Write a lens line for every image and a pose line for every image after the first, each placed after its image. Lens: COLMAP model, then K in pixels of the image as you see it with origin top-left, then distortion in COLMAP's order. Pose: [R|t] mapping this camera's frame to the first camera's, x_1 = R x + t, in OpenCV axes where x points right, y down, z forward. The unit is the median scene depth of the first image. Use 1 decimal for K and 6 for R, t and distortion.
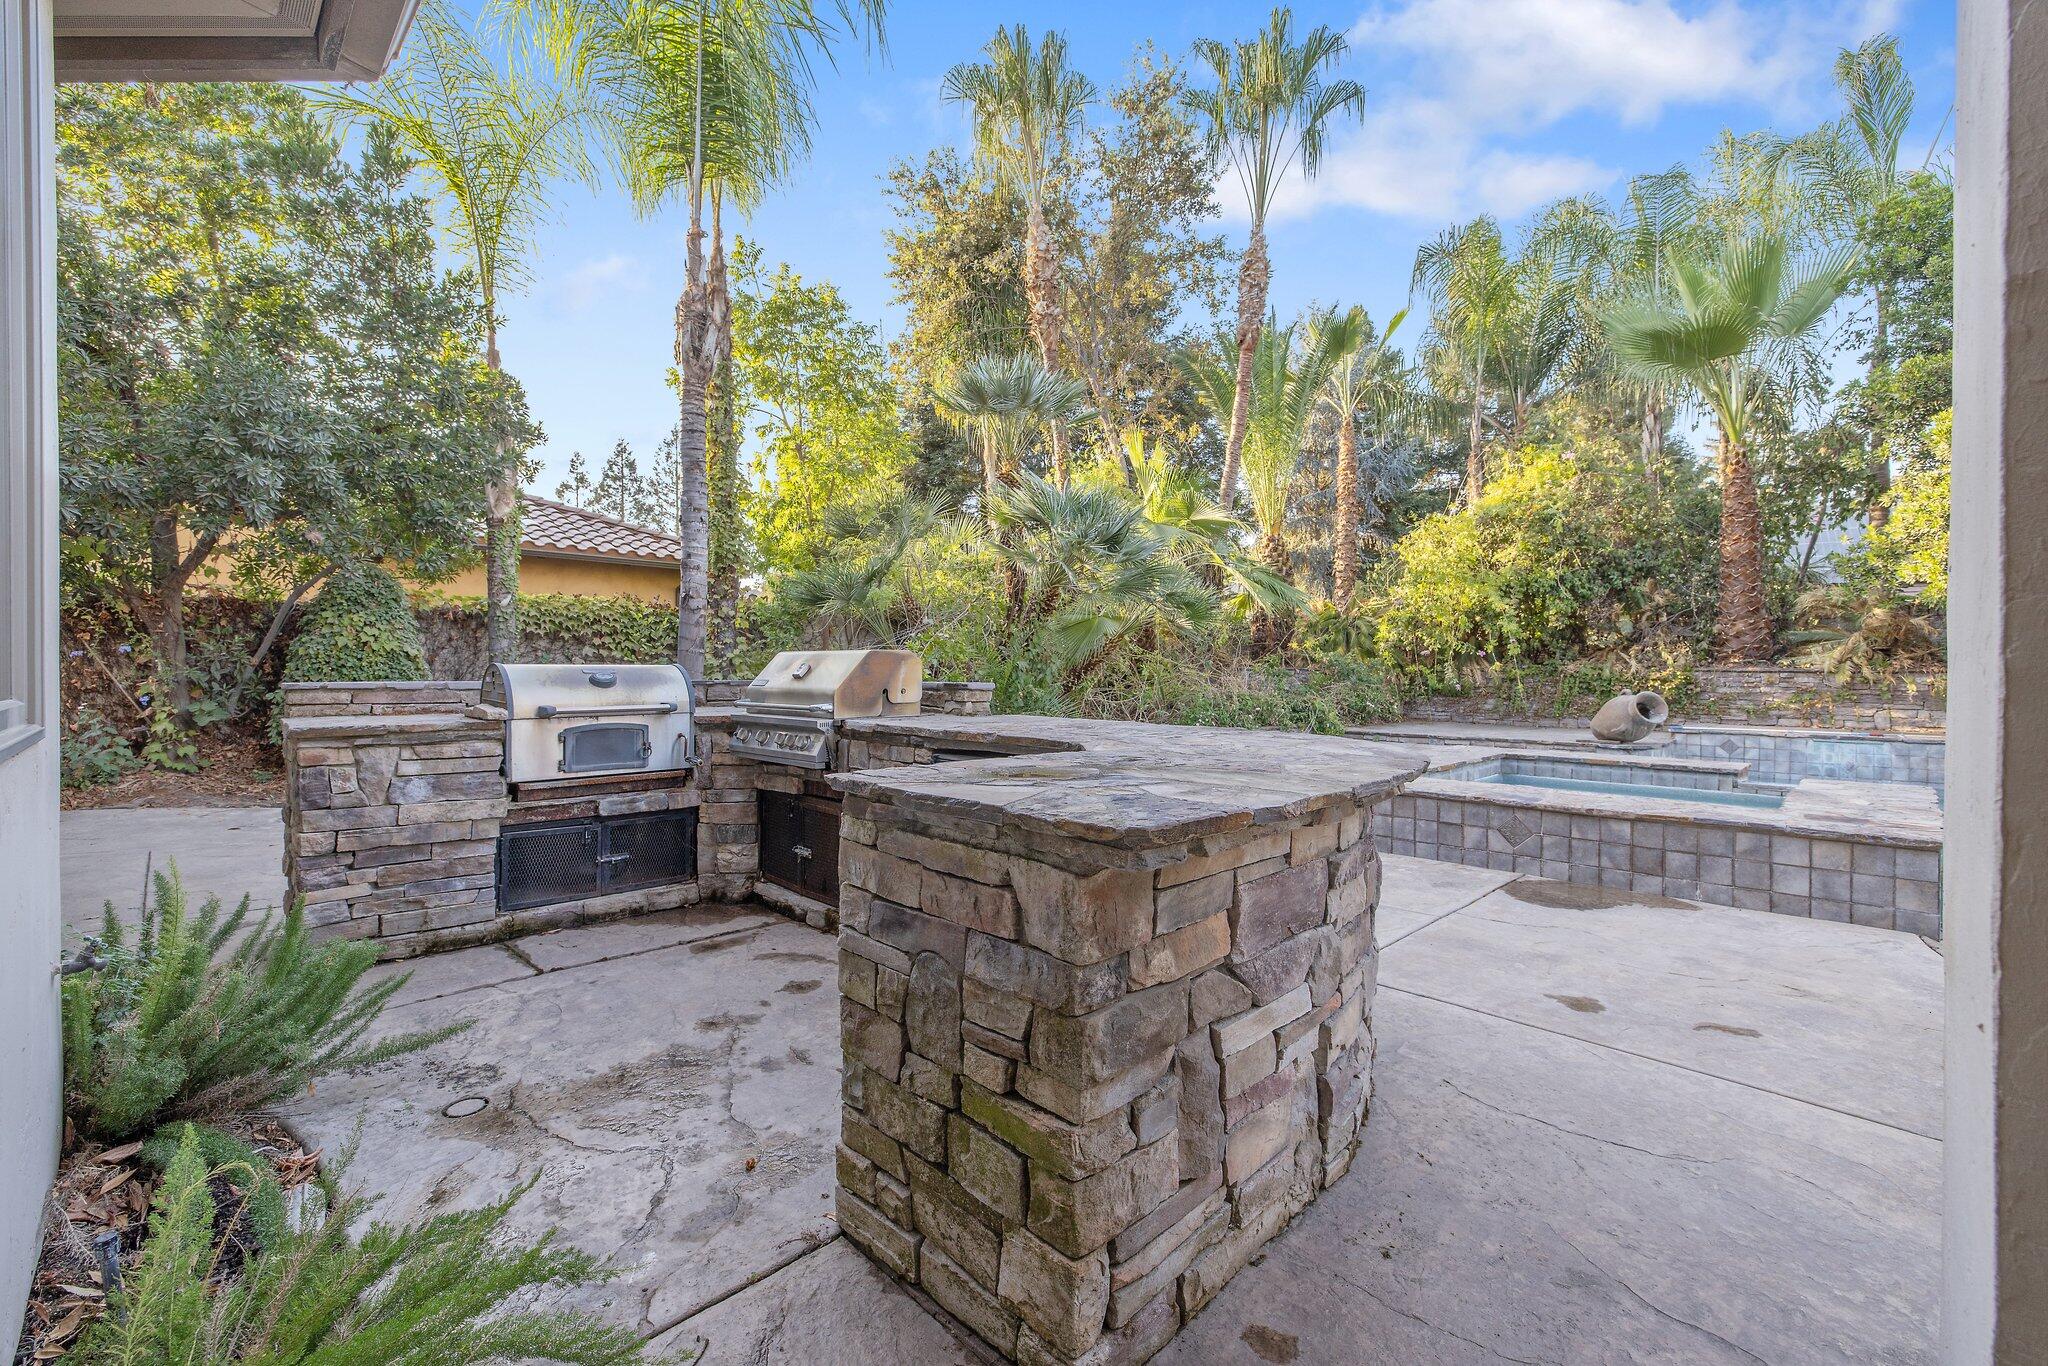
lens RADIAL K [[858.9, 0, 1025.7], [0, 858.9, 686.5], [0, 0, 1]] dist [0.007314, -0.000863]
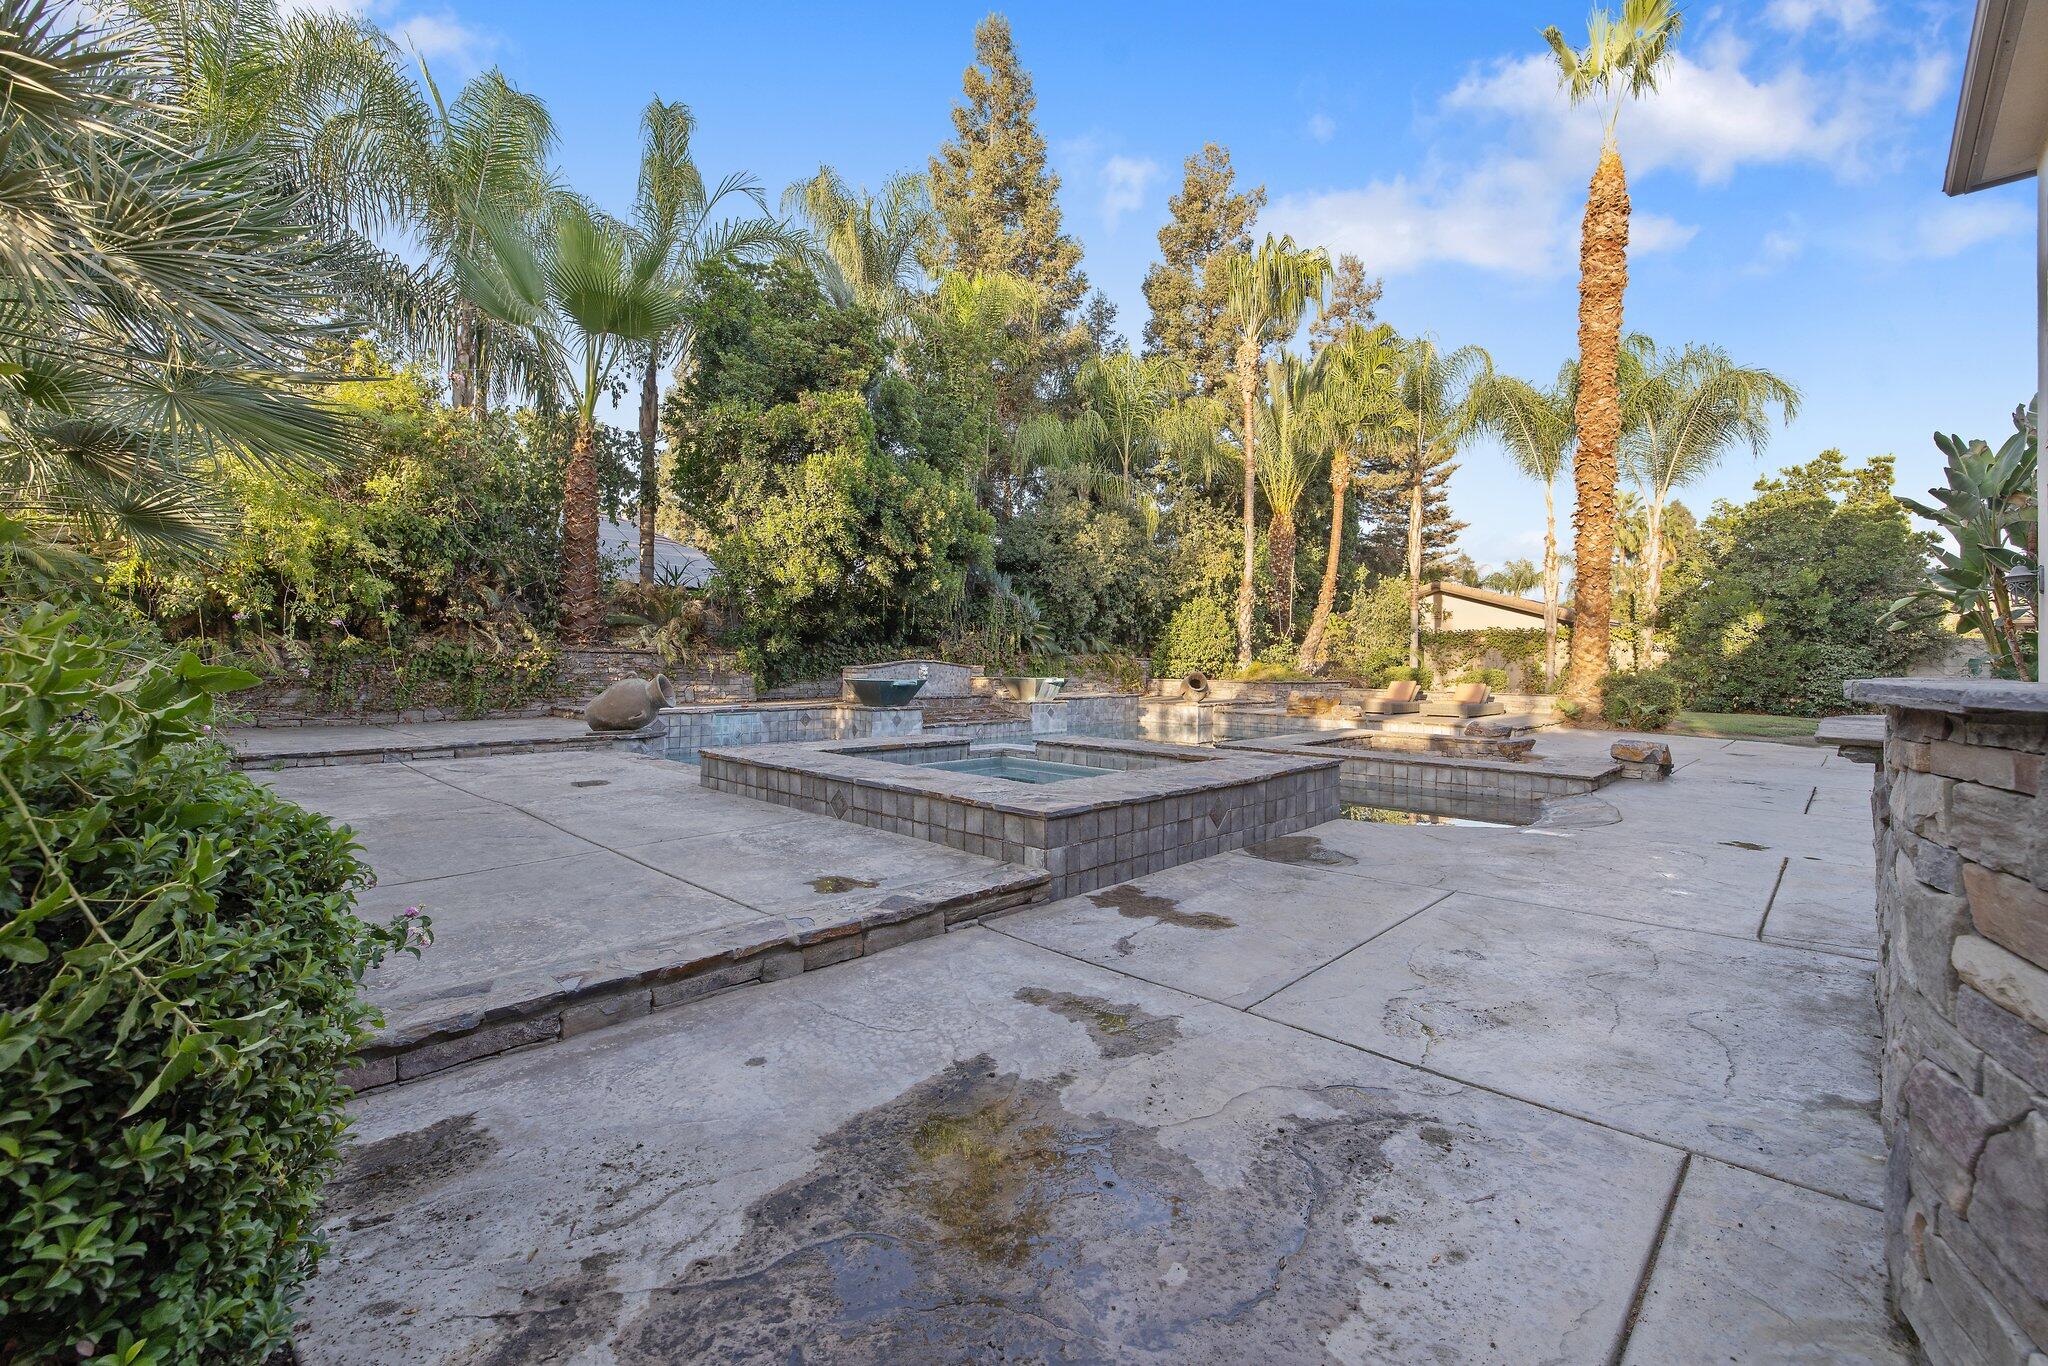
lens RADIAL K [[858.9, 0, 1033.7], [0, 858.9, 655.7], [0, 0, 1]] dist [0.007314, -0.000863]
pose [[-0.023334, 0.001650, 0.999726, -0.172122], [0.005682, 0.999983, -0.001517, -0.008244], [-0.999712, 0.005645, -0.023343, 0.480484]]
